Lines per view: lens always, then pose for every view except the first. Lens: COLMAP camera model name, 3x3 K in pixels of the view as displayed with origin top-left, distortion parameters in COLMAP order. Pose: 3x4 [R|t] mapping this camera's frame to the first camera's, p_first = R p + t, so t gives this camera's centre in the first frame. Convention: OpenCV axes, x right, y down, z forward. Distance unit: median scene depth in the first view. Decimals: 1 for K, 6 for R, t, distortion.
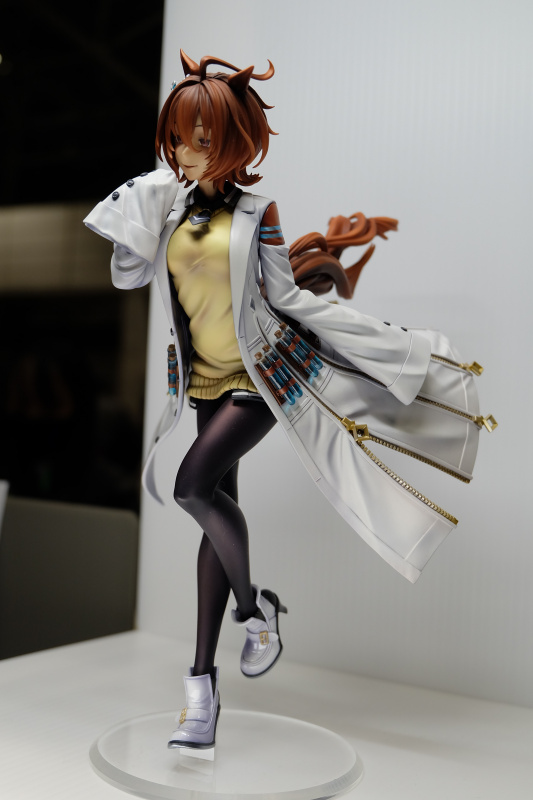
lens RADIAL K [[944.3, 0, 257.5], [0, 944.3, 398.1], [0, 0, 1]] dist [-0.053937, 0.000000]
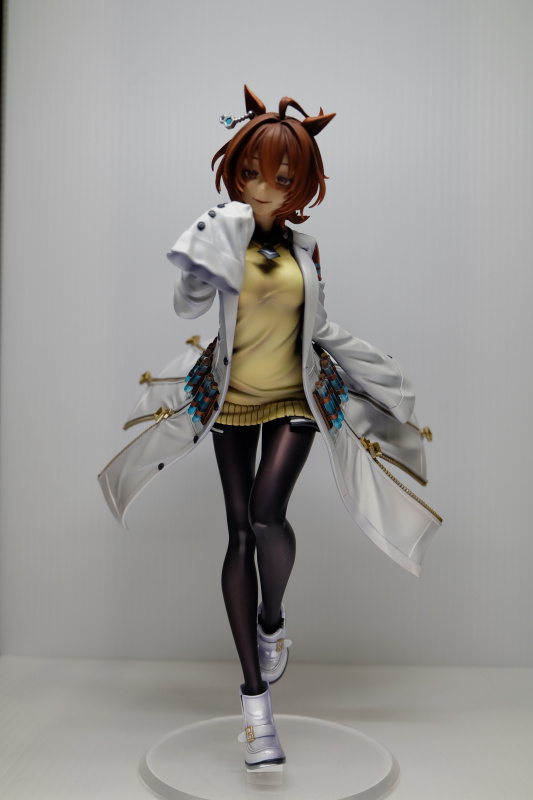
lens RADIAL K [[824.9, 0, 267.7], [0, 824.9, 396.5], [0, 0, 1]] dist [-0.049954, 0.000000]
pose [[0.877364, -0.026510, 0.479092, -0.476749], [0.025478, 0.999638, 0.008655, -0.039180], [-0.479148, 0.004613, 0.877722, 0.199233]]
